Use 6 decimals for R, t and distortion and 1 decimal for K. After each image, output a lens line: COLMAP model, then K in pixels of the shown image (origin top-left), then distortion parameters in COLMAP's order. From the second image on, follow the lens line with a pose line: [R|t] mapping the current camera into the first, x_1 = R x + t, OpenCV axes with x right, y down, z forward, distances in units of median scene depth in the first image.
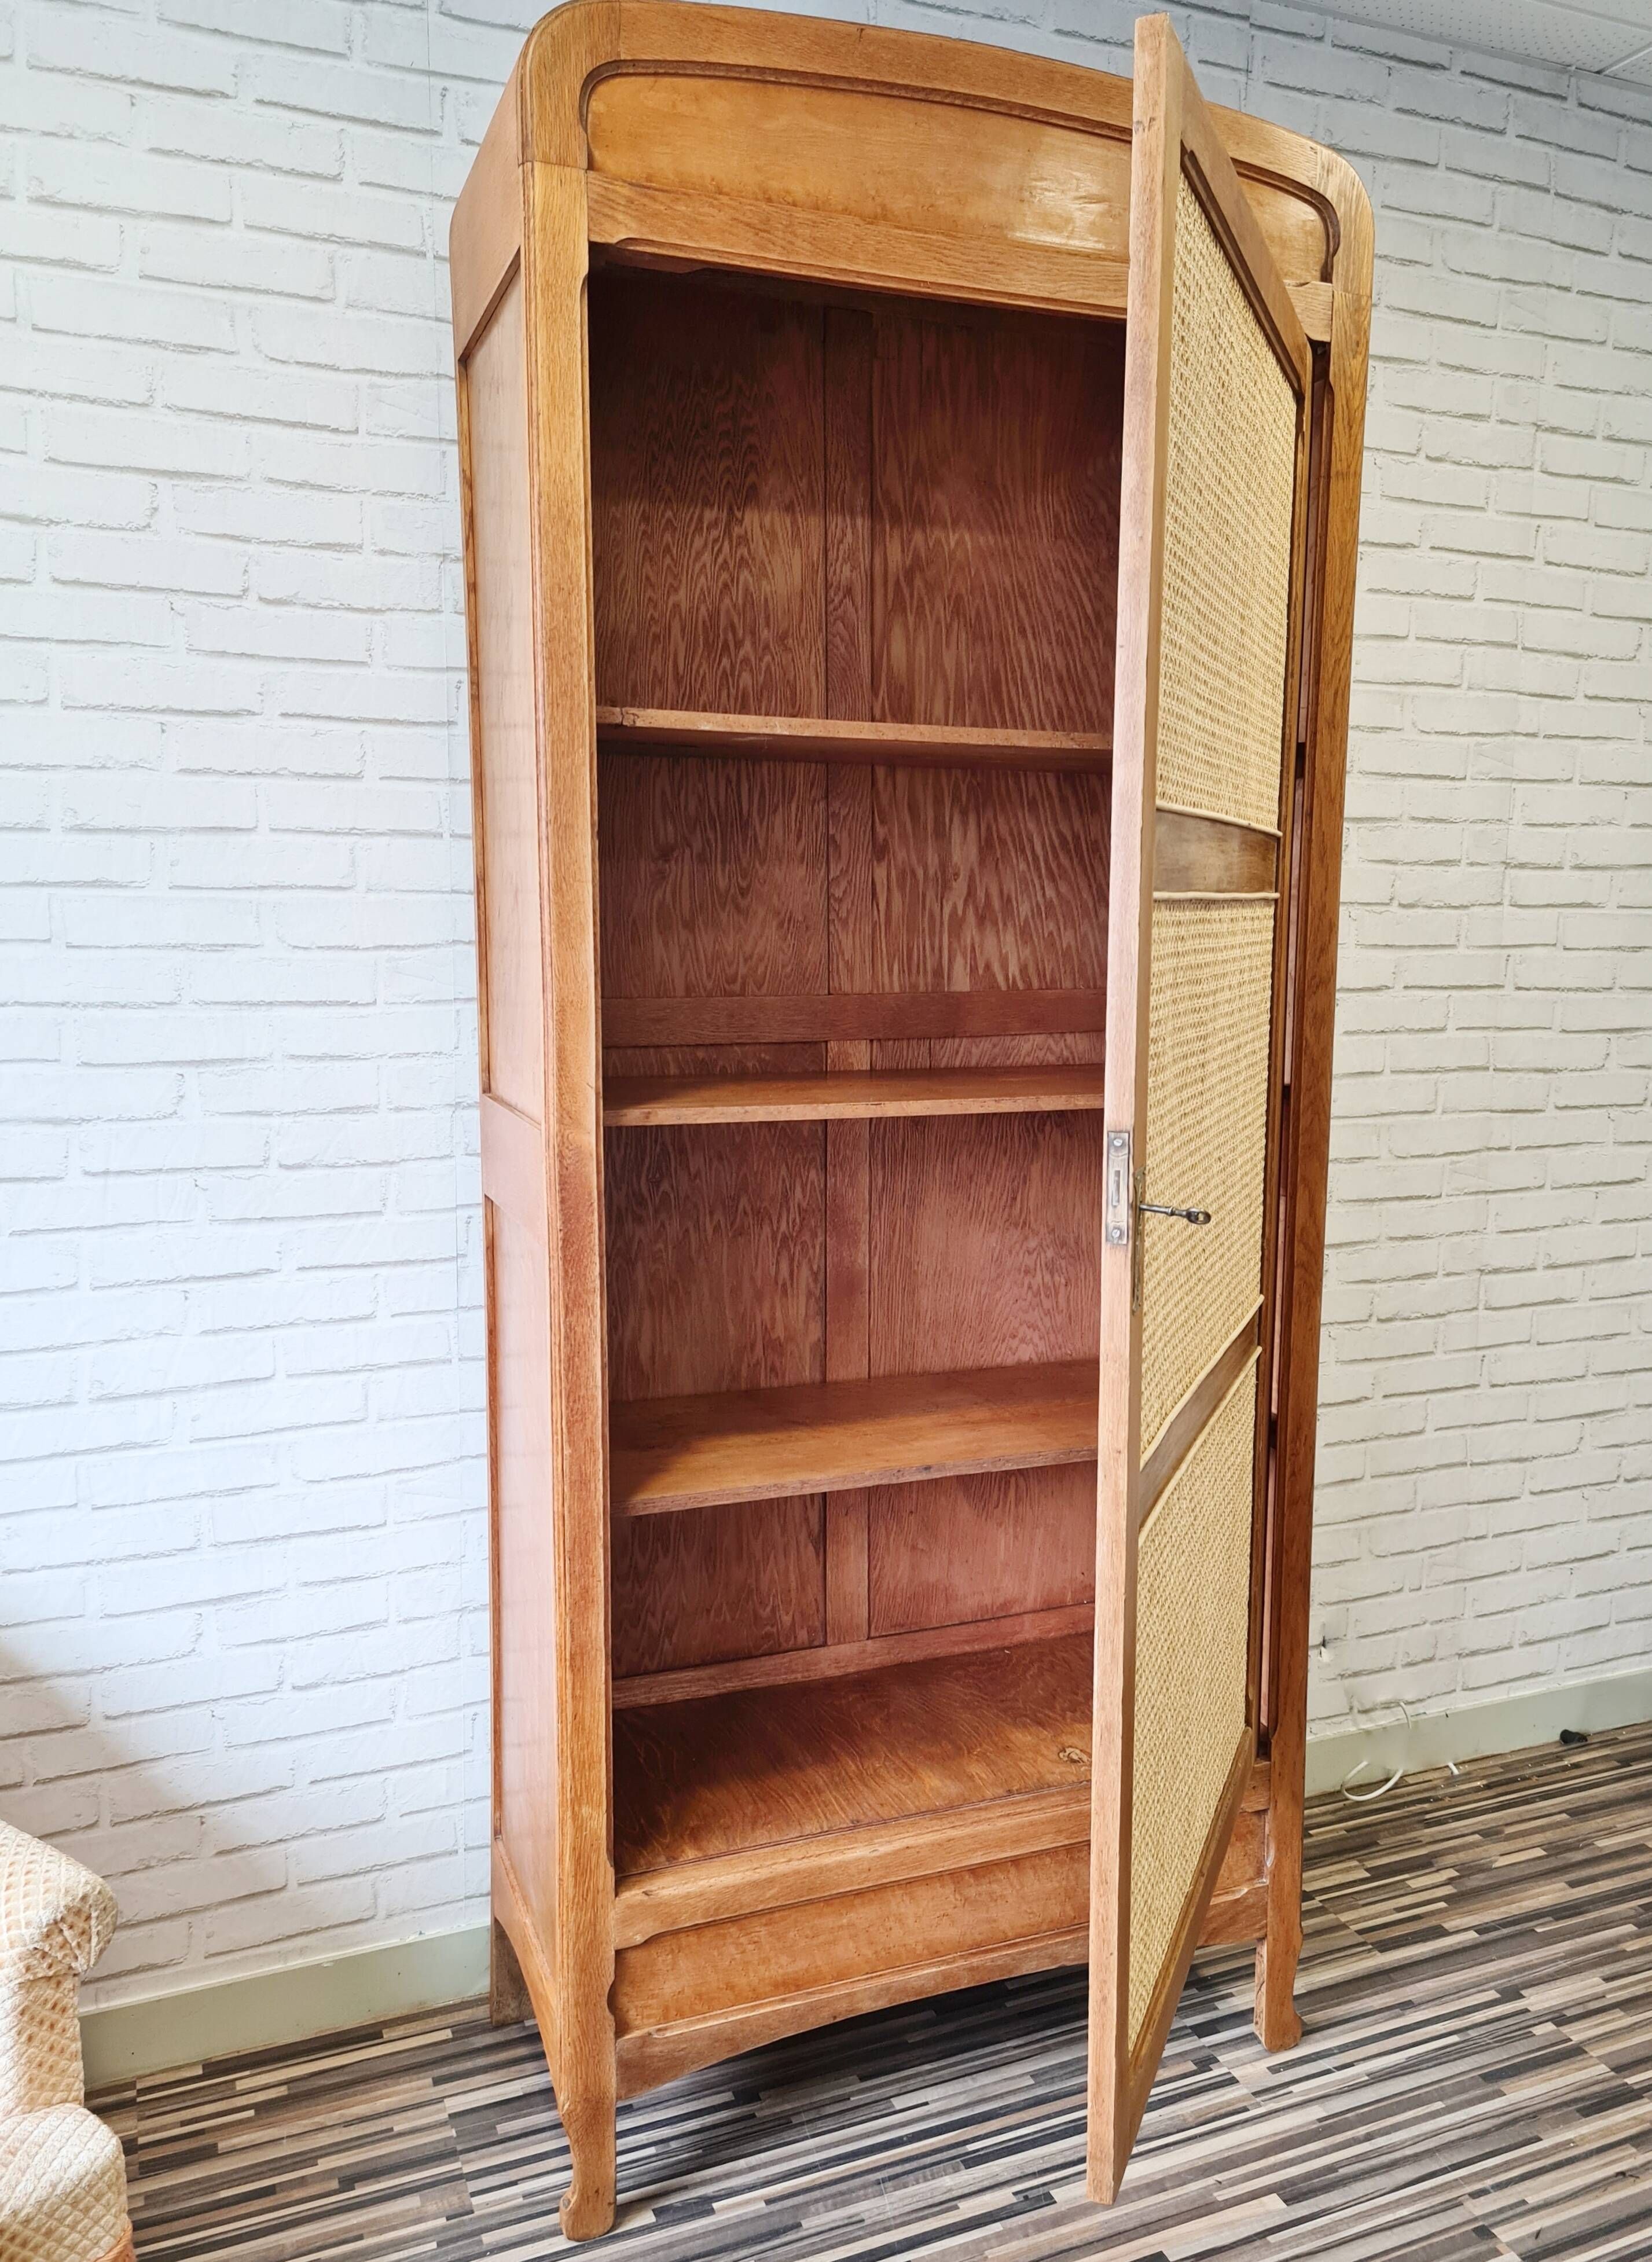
lens RADIAL K [[1723.0, 0, 885.0], [0, 1723.0, 1136.4], [0, 0, 1]] dist [0.070893, -0.073686]
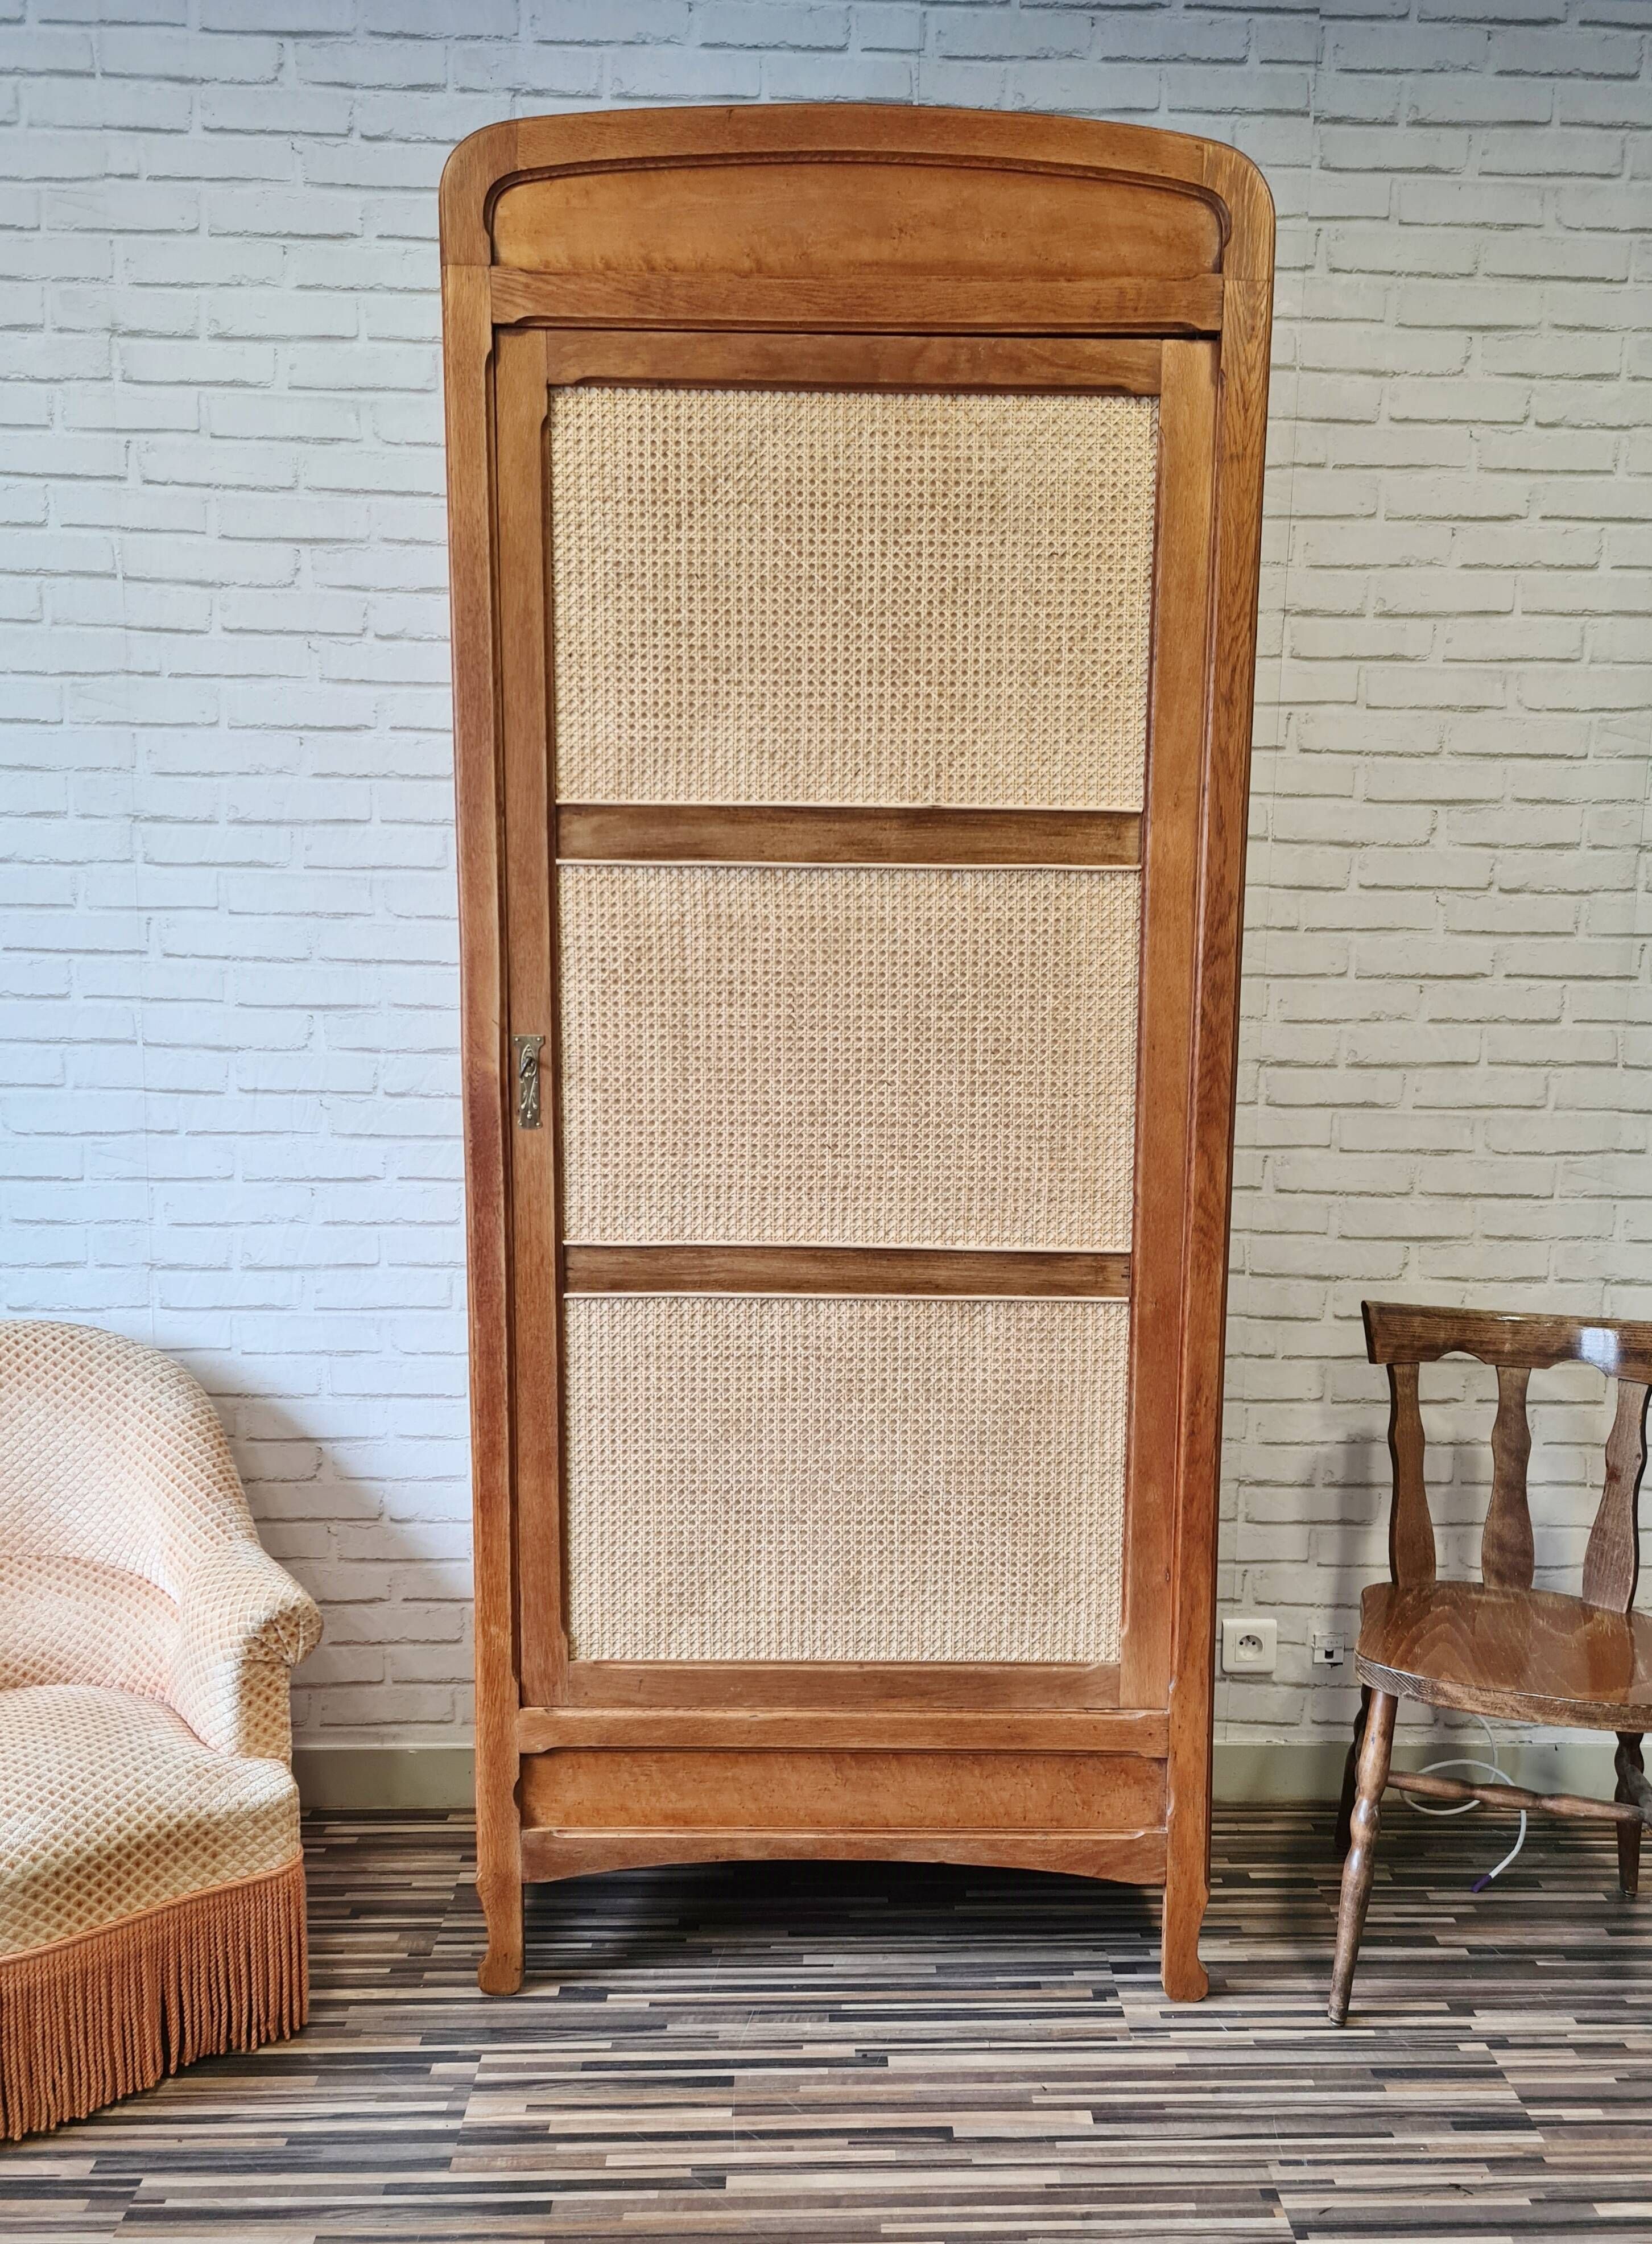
lens RADIAL K [[1709.1, 0, 885.8], [0, 1709.1, 1145.4], [0, 0, 1]] dist [0.070893, -0.073686]
pose [[0.933578, 0.051472, -0.354659, 0.425701], [-0.054340, 0.998521, 0.001874, 0.032828], [0.354231, 0.017523, 0.934994, -0.018470]]
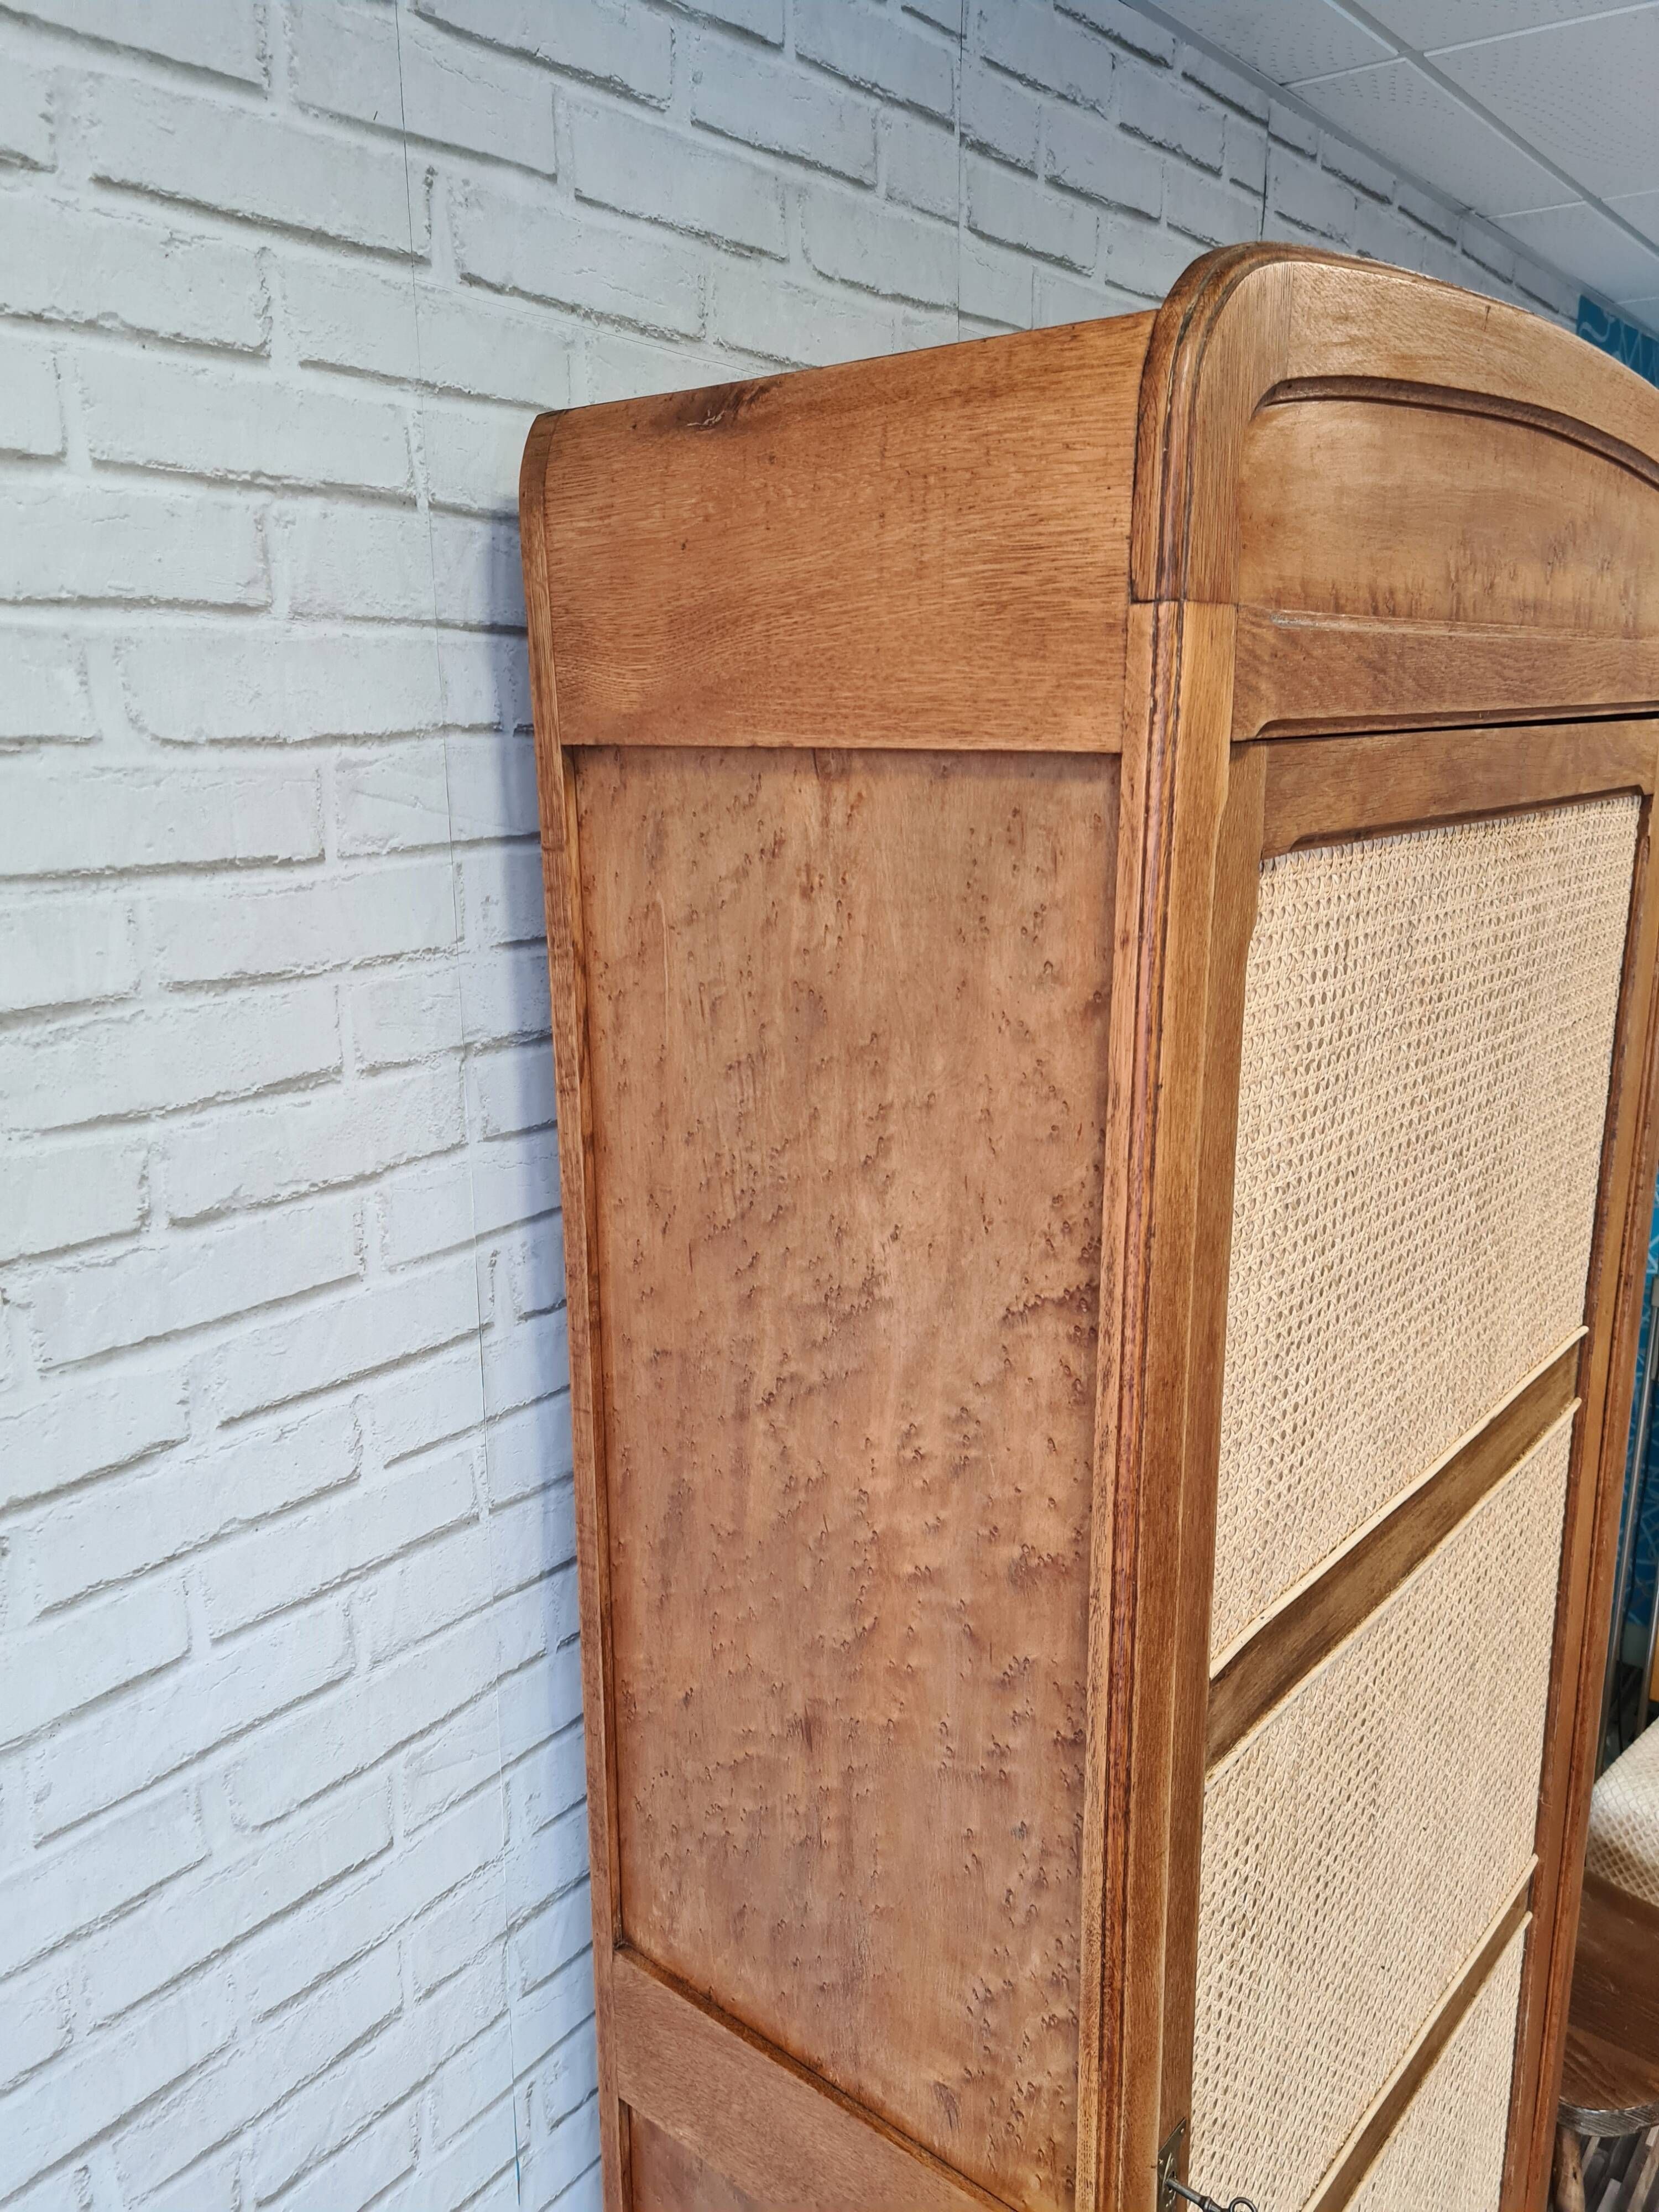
lens RADIAL K [[1645.5, 0, 855.9], [0, 1645.5, 1096.6], [0, 0, 1]] dist [0.066056, -0.065776]
pose [[0.881285, -0.118651, 0.457449, -0.385981], [0.074438, 0.990738, 0.113567, -0.370032], [-0.466687, -0.066033, 0.881954, 0.487957]]
